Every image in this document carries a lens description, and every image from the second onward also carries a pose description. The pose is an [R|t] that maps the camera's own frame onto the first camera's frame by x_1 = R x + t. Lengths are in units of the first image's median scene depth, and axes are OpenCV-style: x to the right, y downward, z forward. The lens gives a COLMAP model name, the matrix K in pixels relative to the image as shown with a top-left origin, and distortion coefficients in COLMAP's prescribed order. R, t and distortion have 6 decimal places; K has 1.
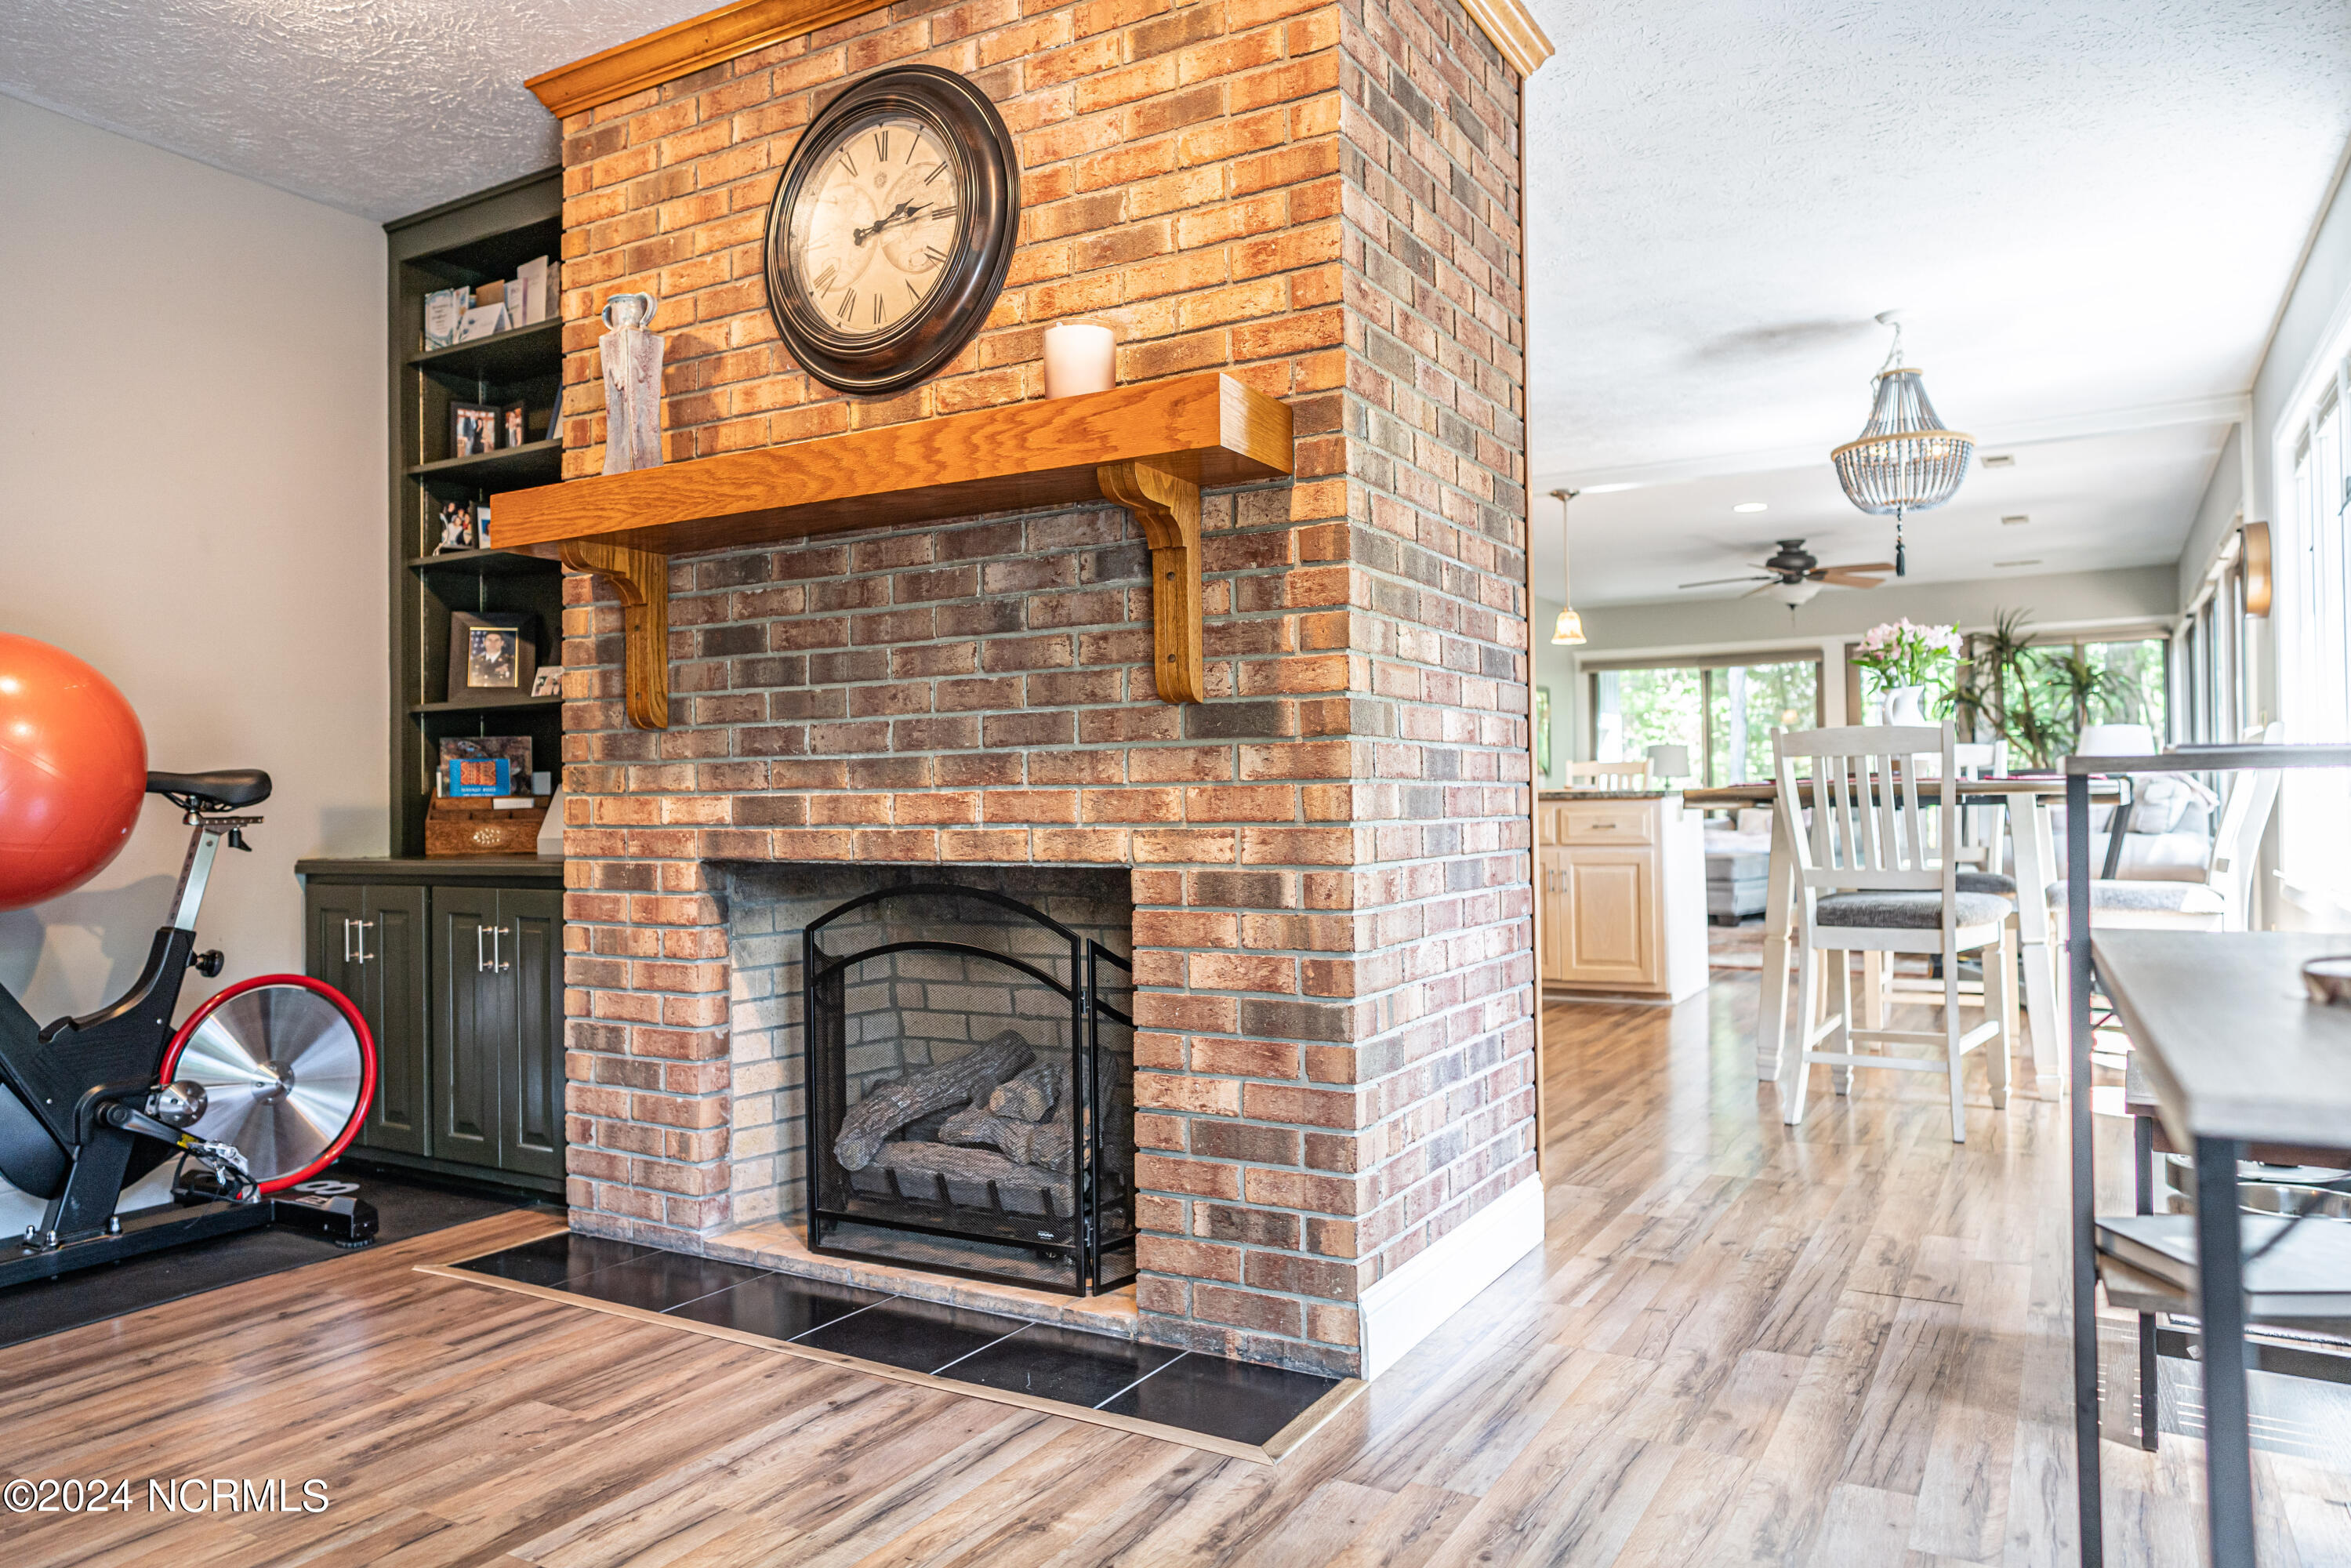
lens RADIAL K [[1566.1, 0, 1129.8], [0, 1566.1, 784.6], [0, 0, 1]] dist [-0.018855, 0.016611]
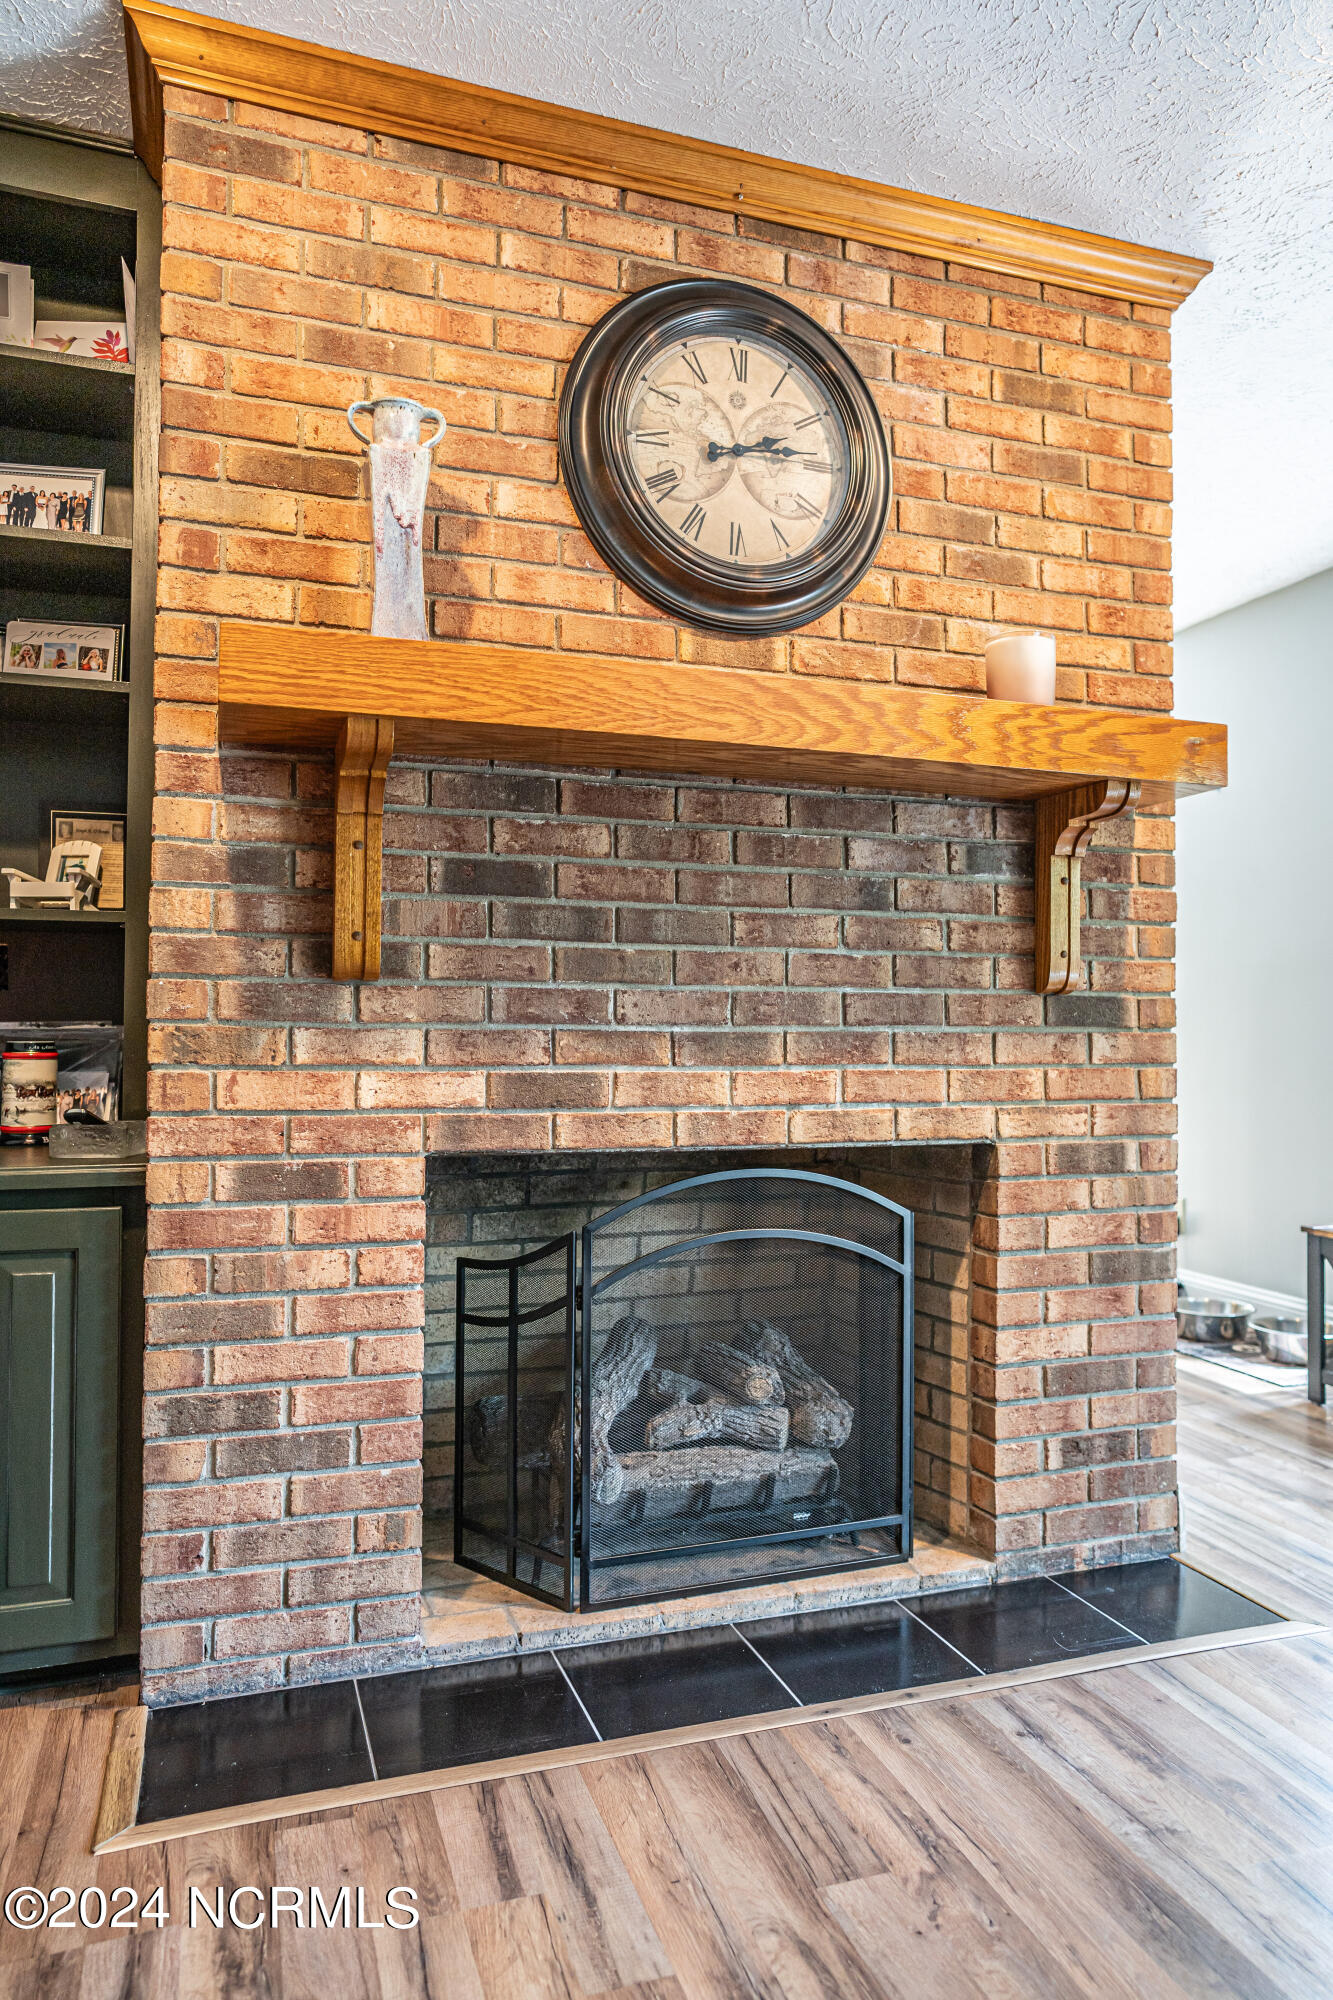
lens RADIAL K [[1332.2, 0, 663.1], [0, 1332.2, 1005.9], [0, 0, 1]] dist [-0.018855, 0.016611]
pose [[0.644711, 0.031143, 0.763792, -0.789851], [-0.022836, 0.999508, -0.021478, -0.015239], [-0.764085, -0.003594, 0.645106, 0.543362]]
